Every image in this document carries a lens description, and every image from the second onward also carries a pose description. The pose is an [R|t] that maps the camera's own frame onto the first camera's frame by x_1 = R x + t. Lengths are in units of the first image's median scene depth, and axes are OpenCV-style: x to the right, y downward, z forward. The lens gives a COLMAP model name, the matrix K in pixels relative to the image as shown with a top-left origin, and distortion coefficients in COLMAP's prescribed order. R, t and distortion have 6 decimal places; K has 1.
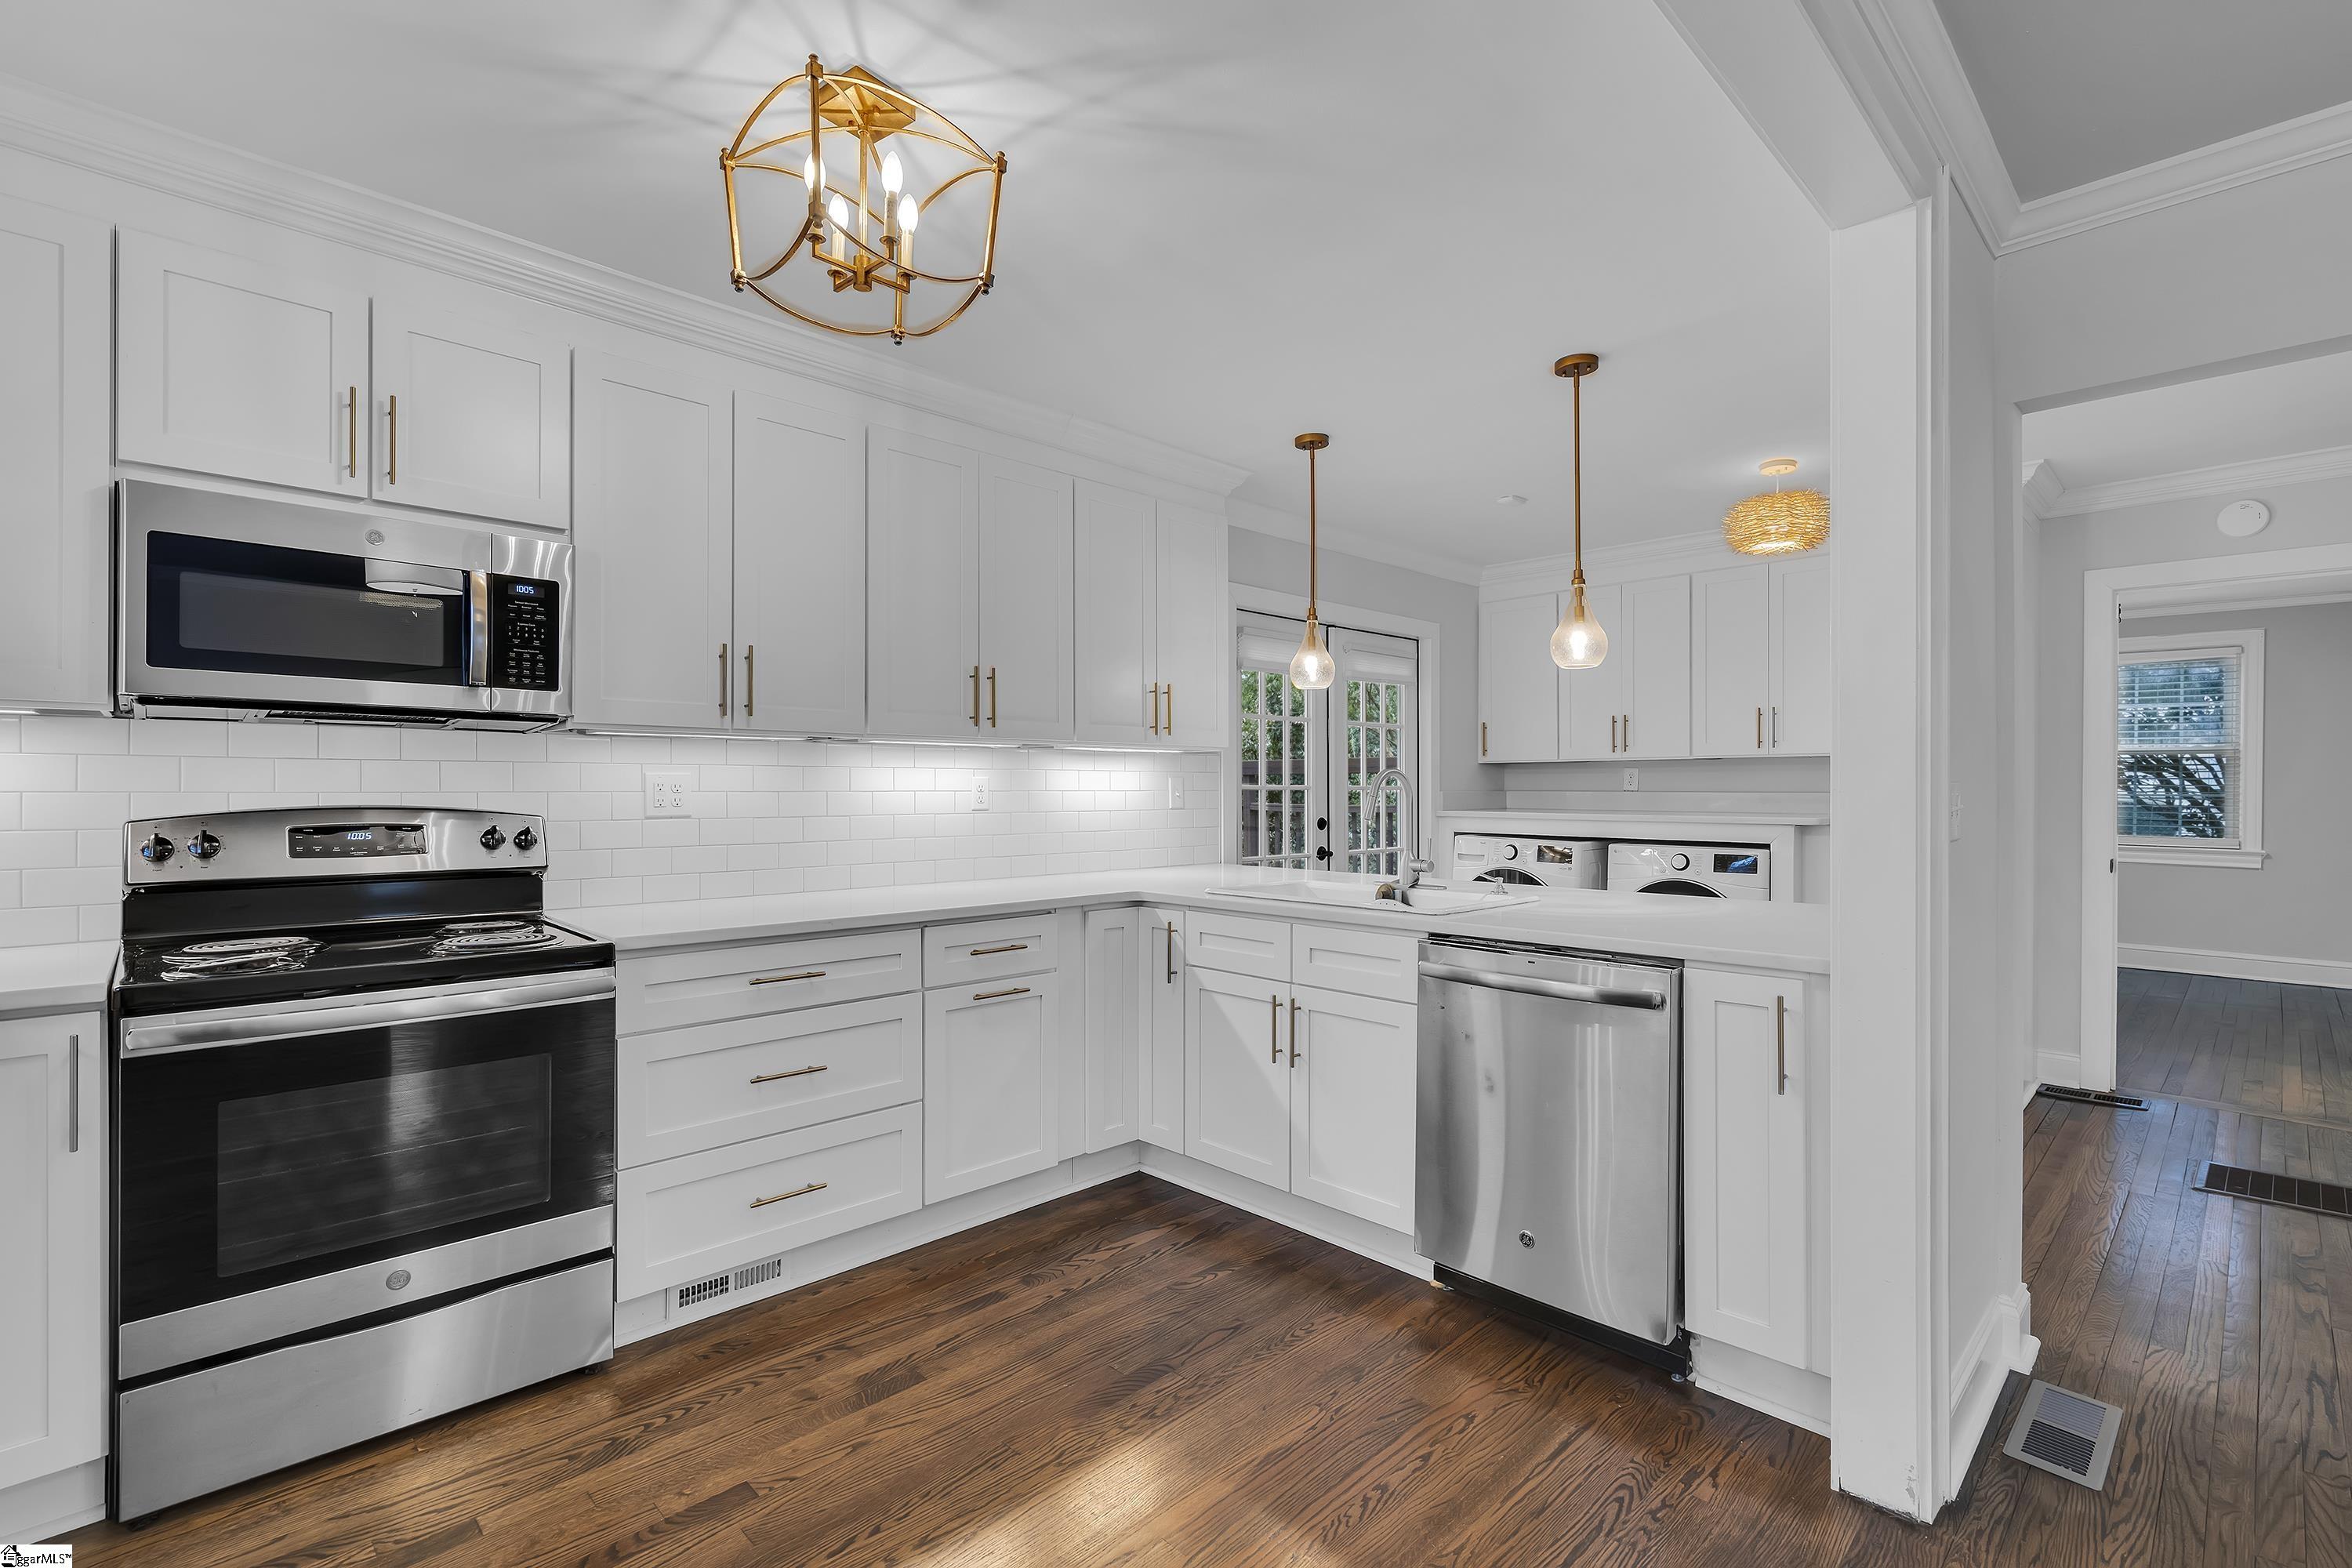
lens RADIAL K [[1053.5, 0, 1179.3], [0, 1053.5, 789.5], [0, 0, 1]] dist [-0.001685, 0.001012]
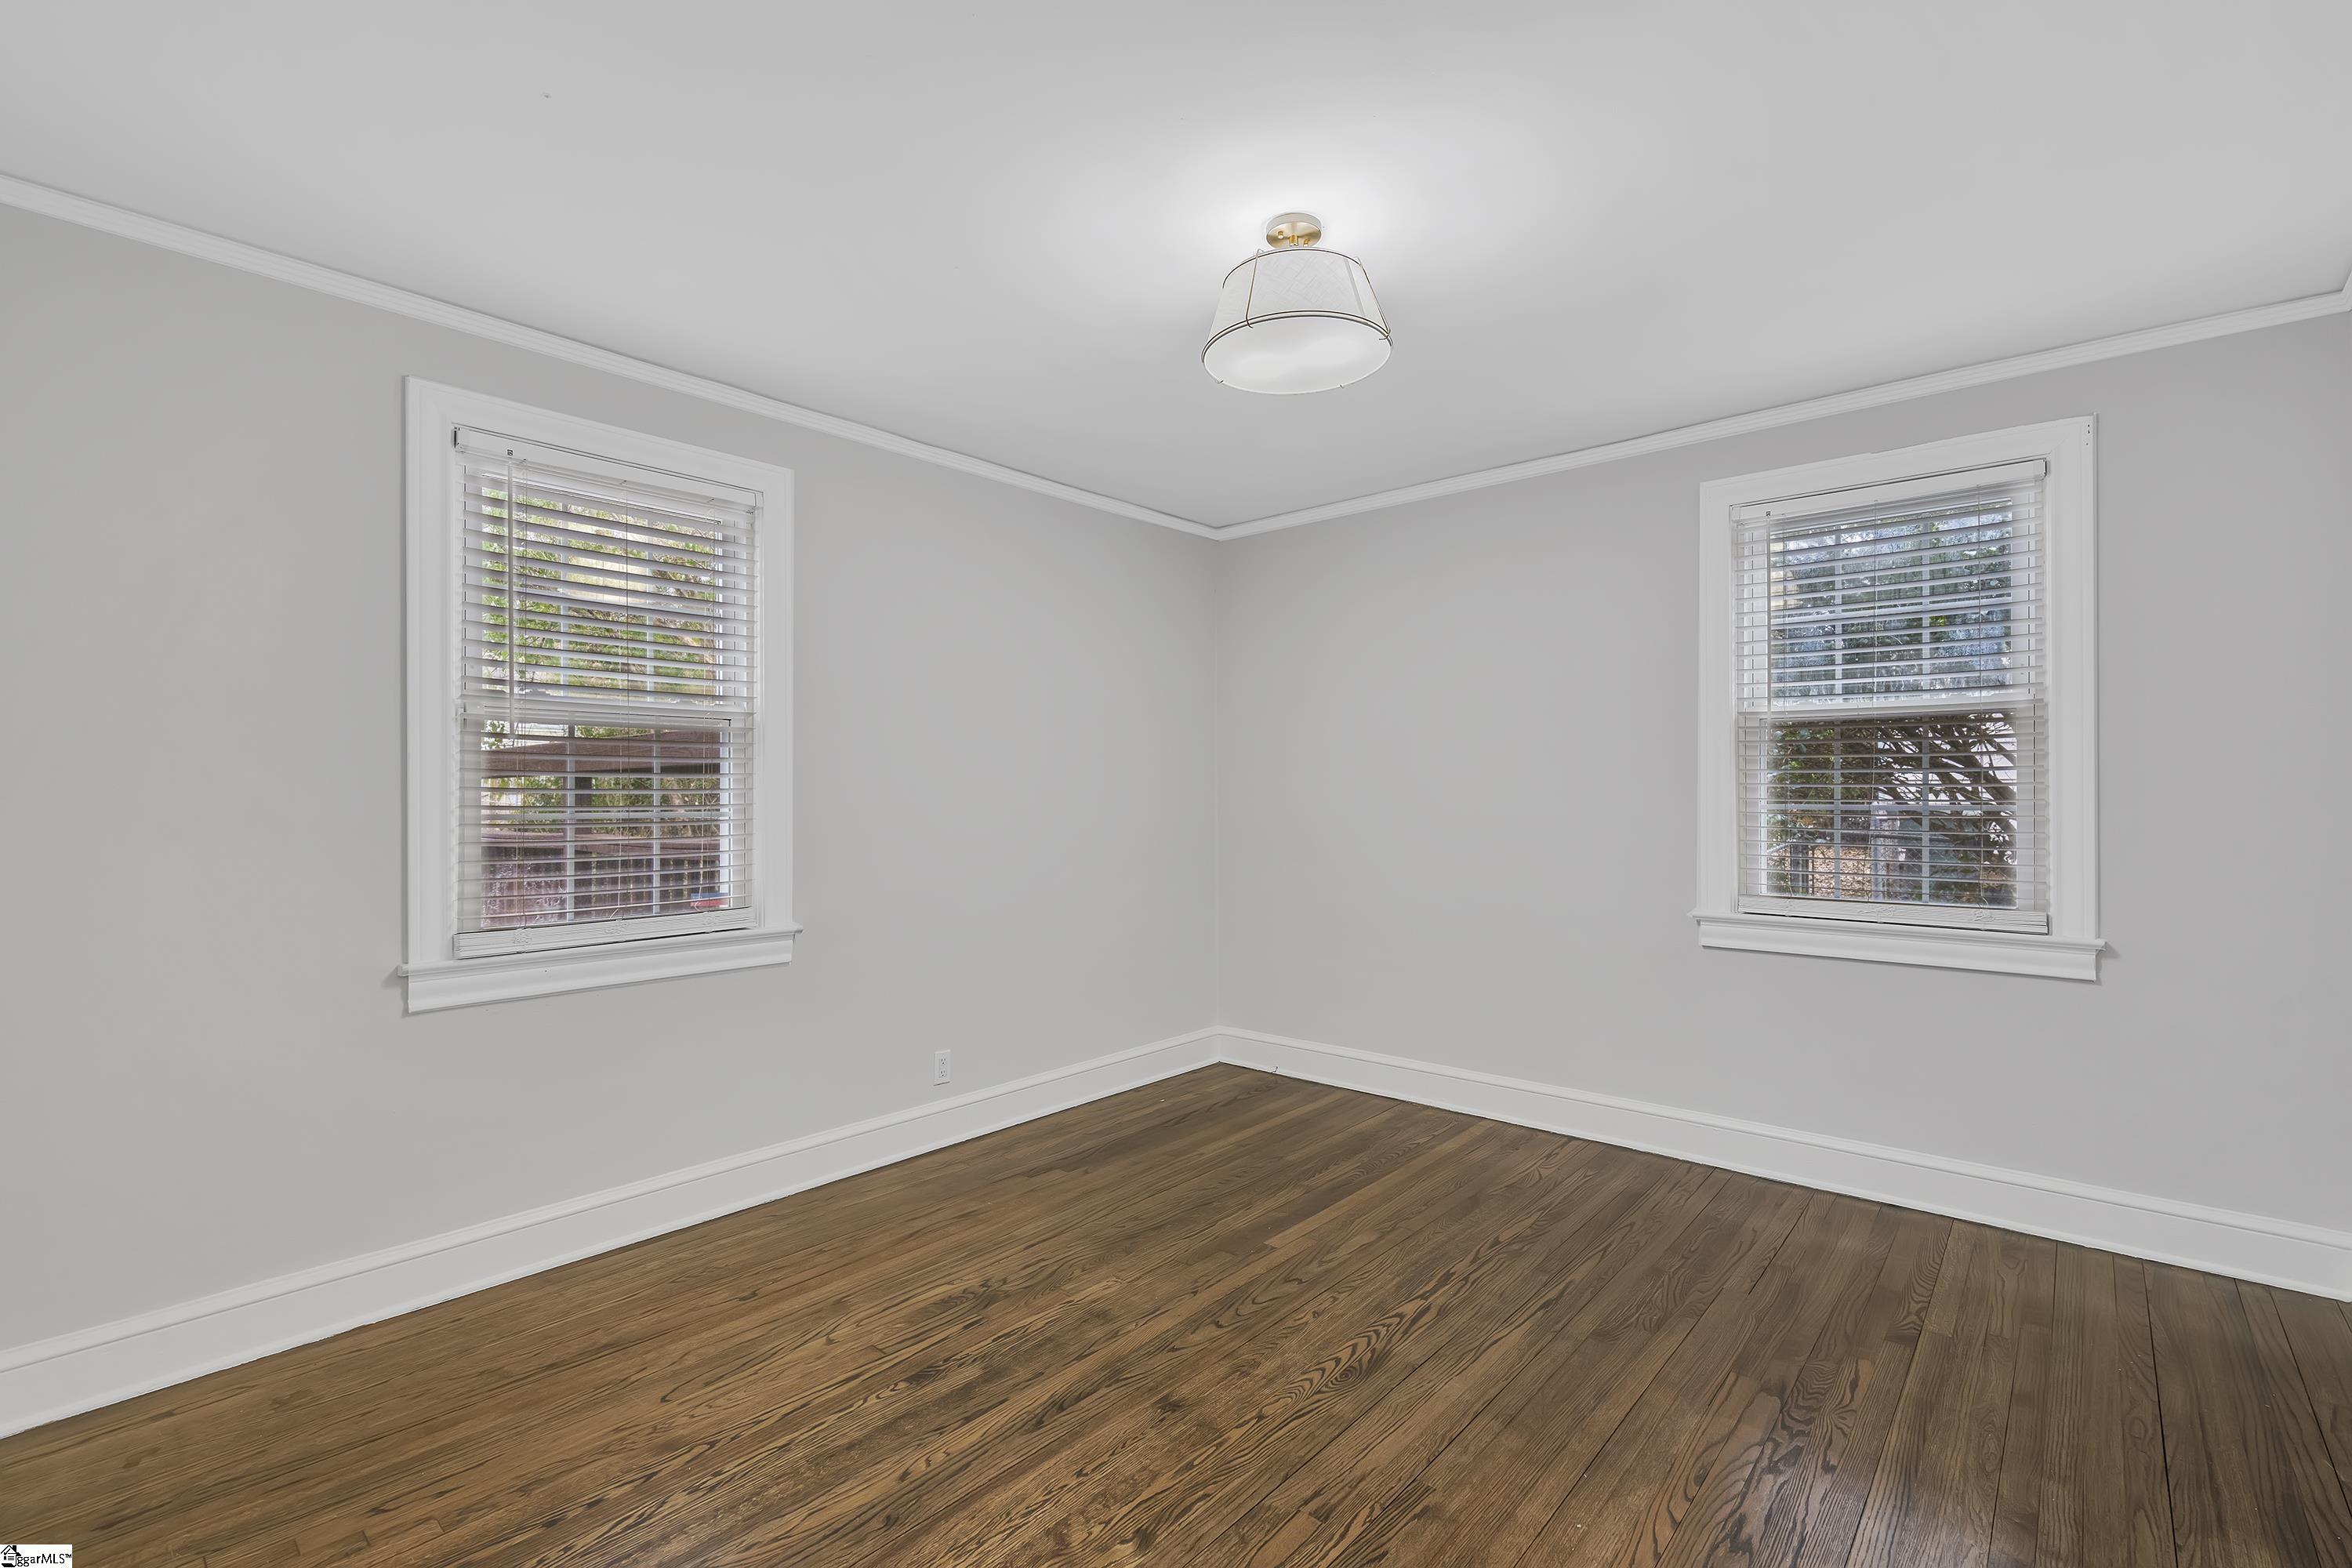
lens RADIAL K [[1053.5, 0, 1167.4], [0, 1053.5, 799.3], [0, 0, 1]] dist [-0.001685, 0.001012]
pose [[0.996403, -0.009101, 0.084255, 1.077708], [0.009233, 0.999957, -0.001178, -0.000932], [-0.084241, 0.001951, 0.996444, 1.057811]]
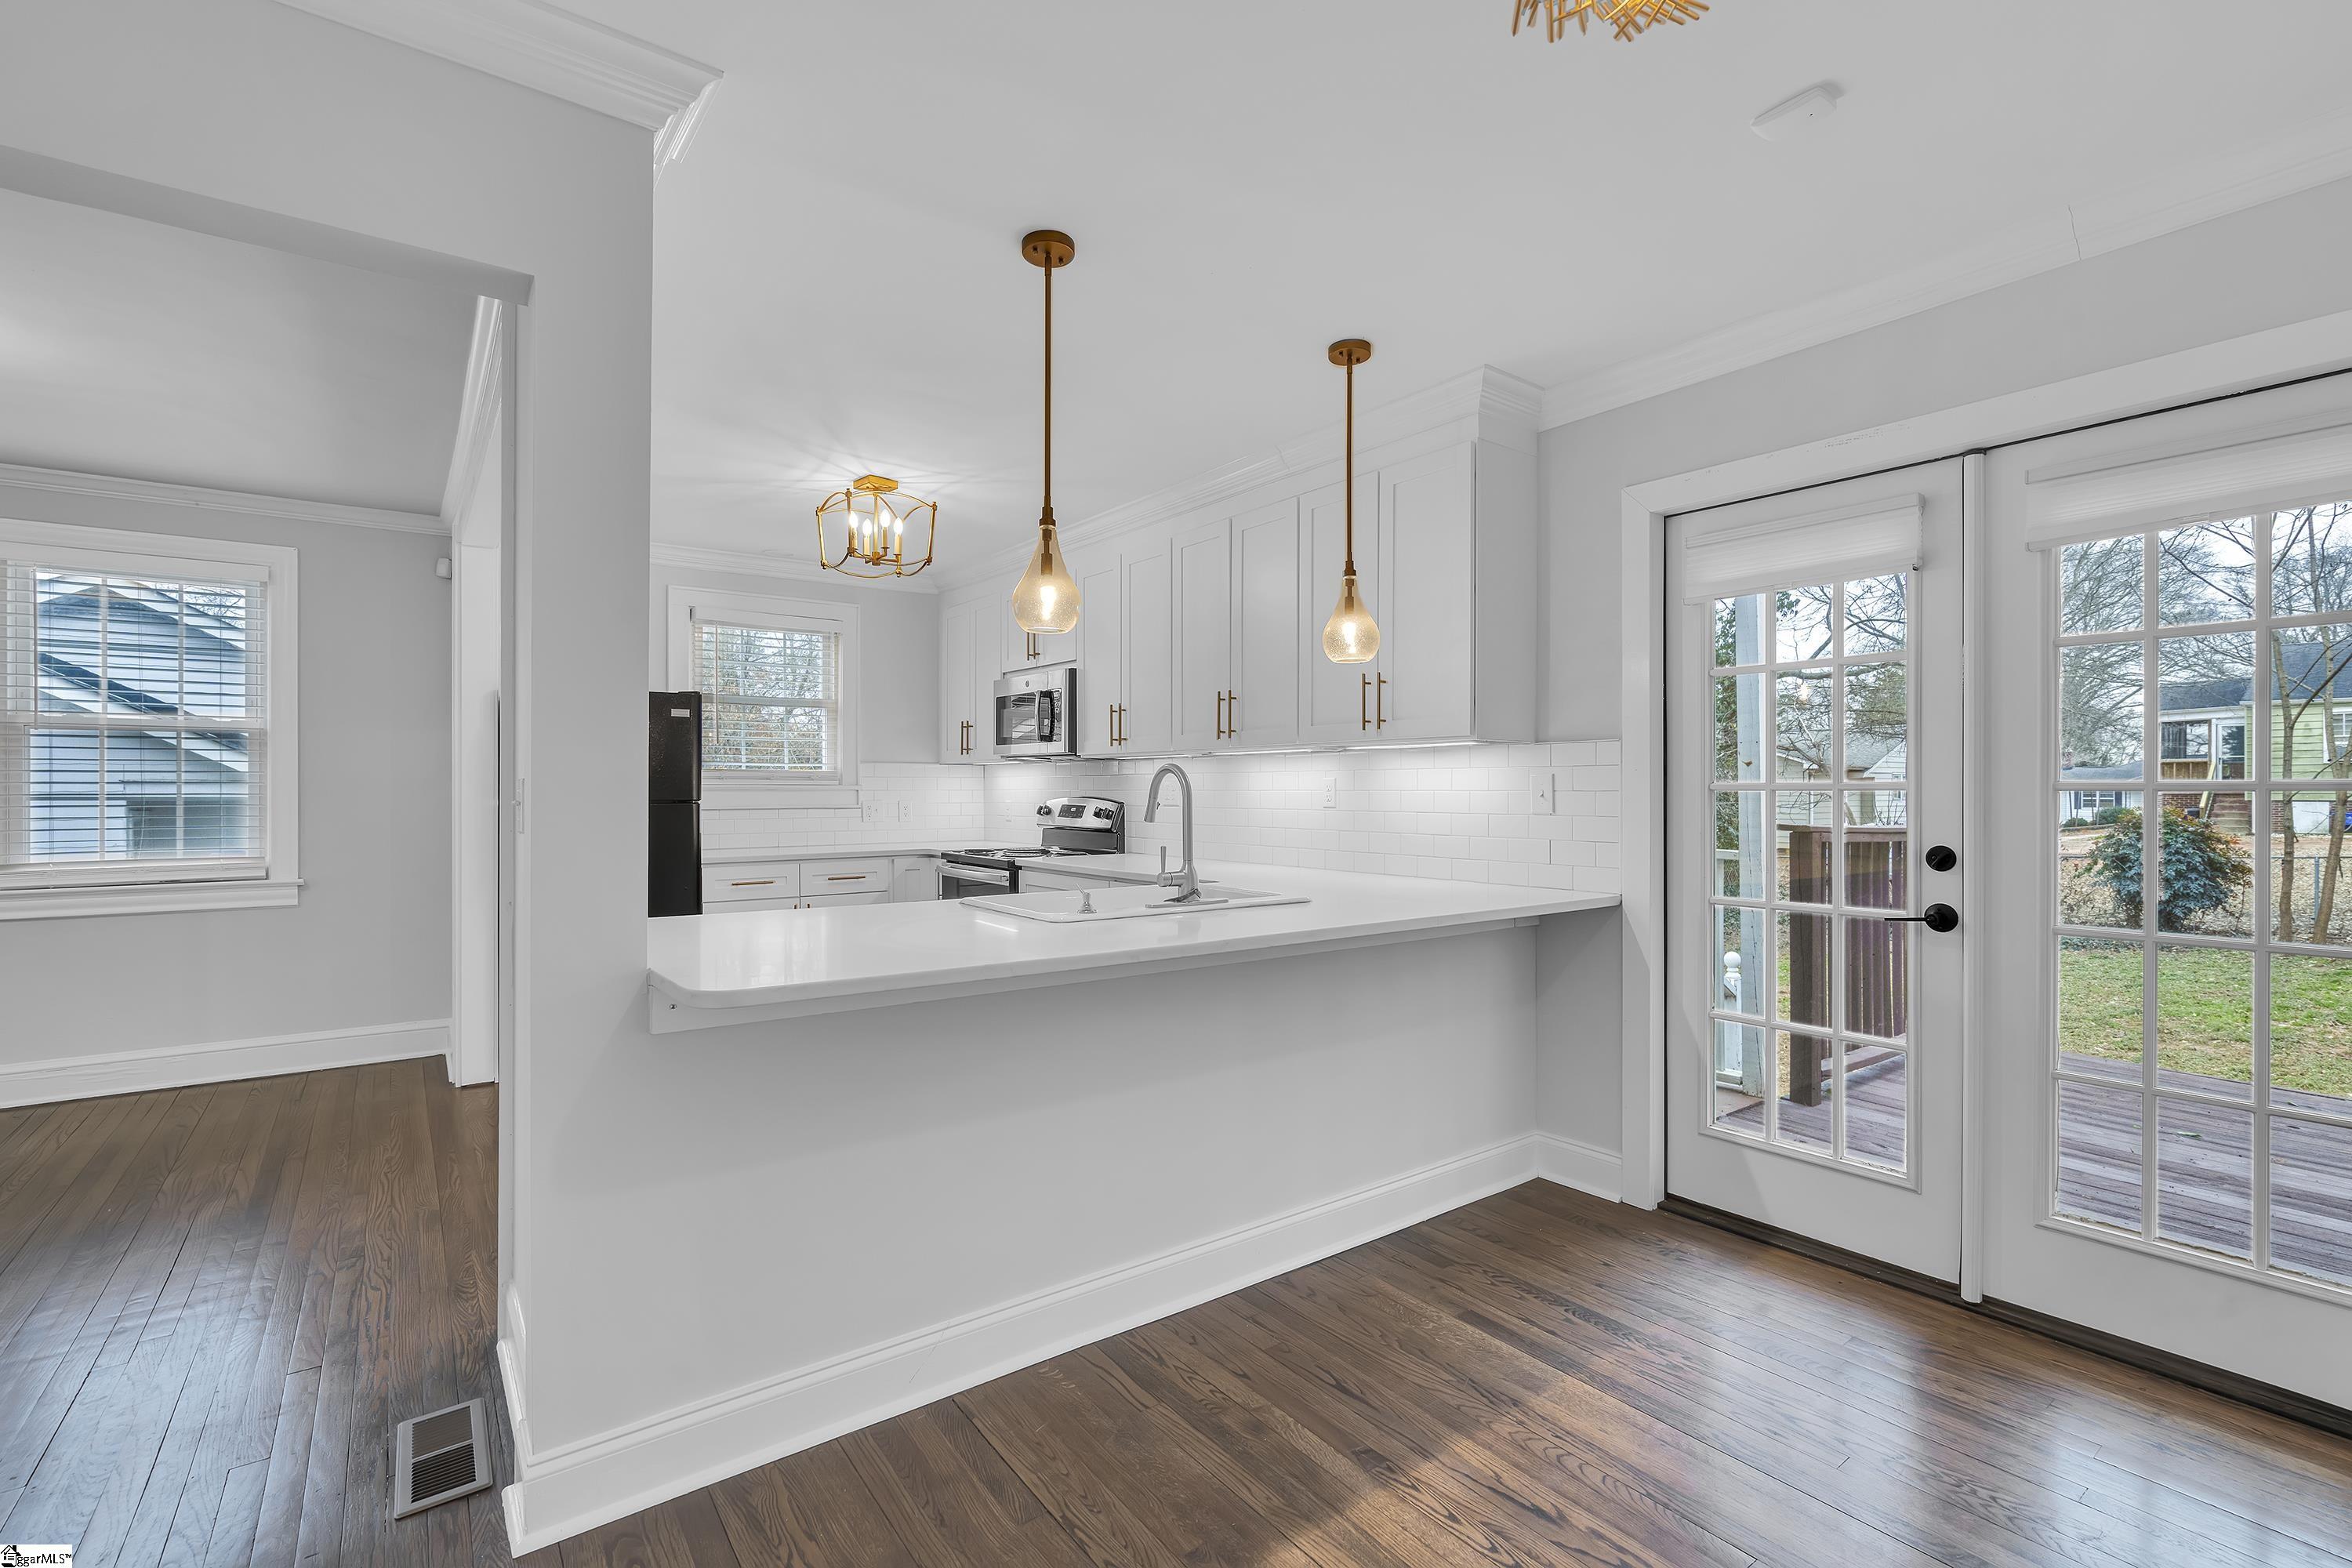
lens RADIAL K [[1053.5, 0, 1178.0], [0, 1053.5, 786.3], [0, 0, 1]] dist [-0.001685, 0.001012]
pose [[-0.126658, -0.003224, -0.991941, 0.863051], [-0.000377, 0.999995, -0.003202, 0.000454], [0.991946, -0.000032, -0.126658, 0.901274]]
